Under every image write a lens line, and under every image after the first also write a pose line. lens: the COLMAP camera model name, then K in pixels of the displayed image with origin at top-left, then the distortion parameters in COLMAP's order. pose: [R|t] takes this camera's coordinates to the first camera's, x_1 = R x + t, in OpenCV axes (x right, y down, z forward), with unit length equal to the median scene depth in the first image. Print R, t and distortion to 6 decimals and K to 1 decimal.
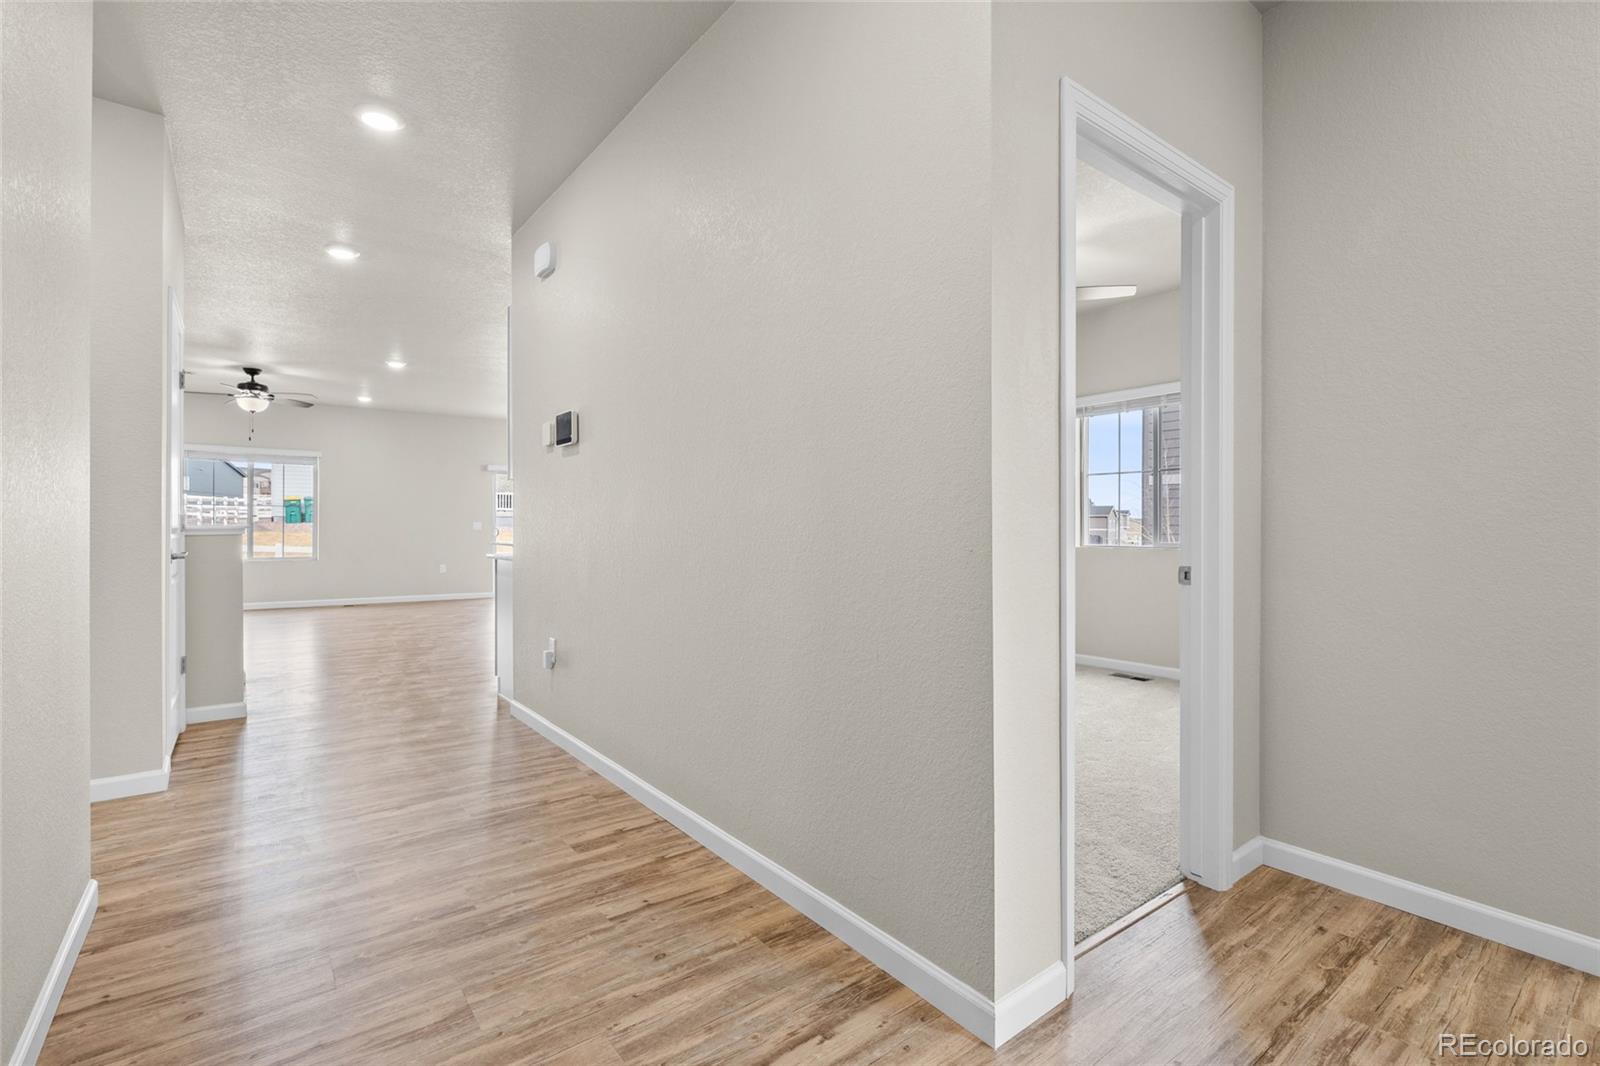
lens RADIAL K [[740.3, 0, 804.2], [0, 740.3, 529.3], [0, 0, 1]] dist [-0.015523, -0.000406]
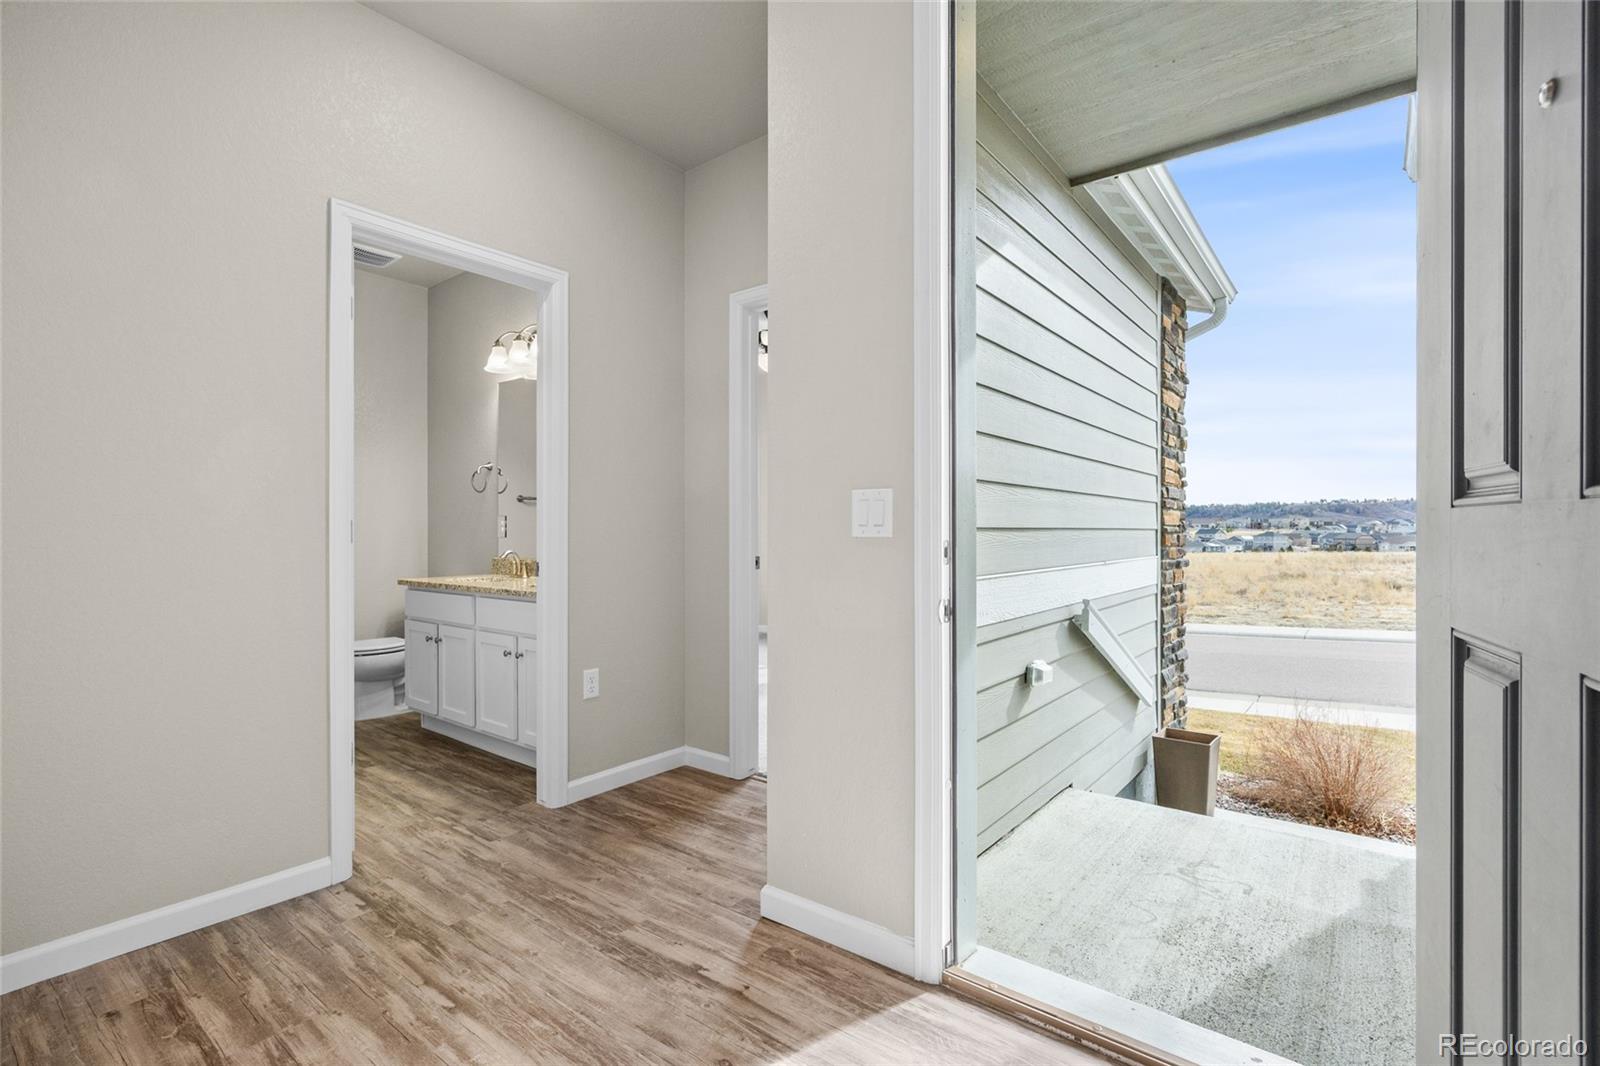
lens RADIAL K [[740.3, 0, 799.0], [0, 740.3, 530.4], [0, 0, 1]] dist [-0.015523, -0.000406]
pose [[-0.262299, -0.006283, 0.964966, -0.328943], [0.011838, 0.999883, 0.009728, -0.004215], [-0.964914, 0.013974, -0.262194, 0.508783]]
